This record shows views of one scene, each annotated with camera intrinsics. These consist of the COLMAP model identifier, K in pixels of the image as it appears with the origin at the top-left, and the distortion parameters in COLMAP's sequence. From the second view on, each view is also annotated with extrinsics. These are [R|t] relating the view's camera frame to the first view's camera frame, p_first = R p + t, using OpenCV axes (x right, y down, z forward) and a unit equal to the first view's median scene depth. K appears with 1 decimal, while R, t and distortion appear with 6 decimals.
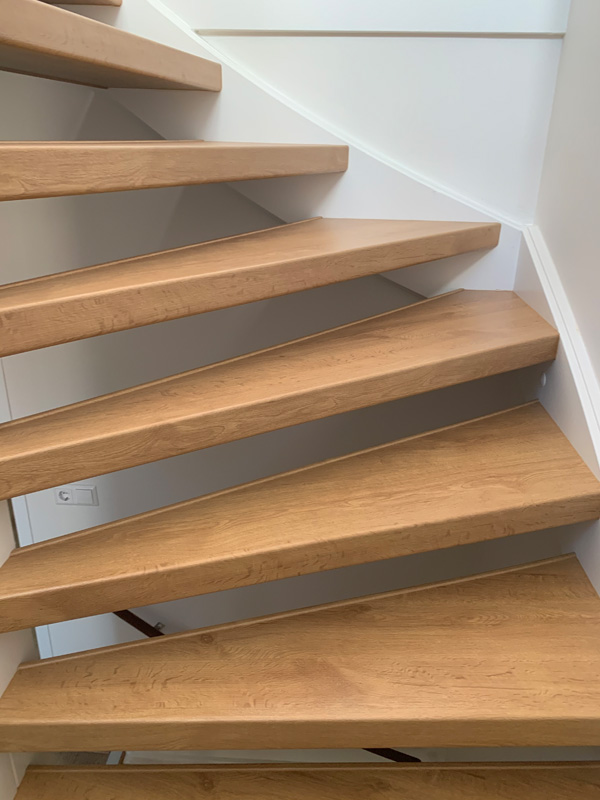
lens RADIAL K [[610.5, 0, 295.8], [0, 610.5, 401.2], [0, 0, 1]] dist [0.049005, -0.055334]
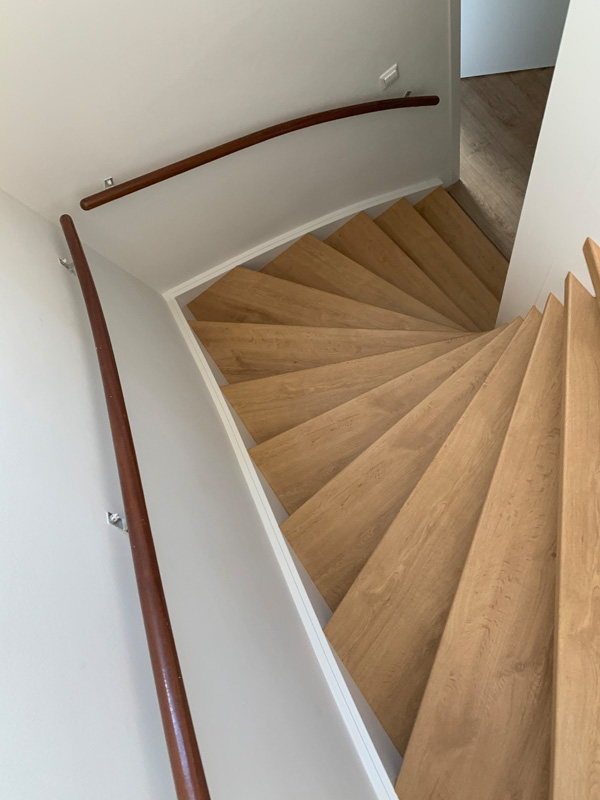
lens RADIAL K [[610.5, 0, 295.8], [0, 610.5, 401.2], [0, 0, 1]] dist [0.049005, -0.055334]
pose [[-0.761084, 0.642005, 0.092633, 0.061896], [-0.004184, -0.147665, 0.989029, -1.340774], [0.648640, 0.752346, 0.115071, 0.401253]]
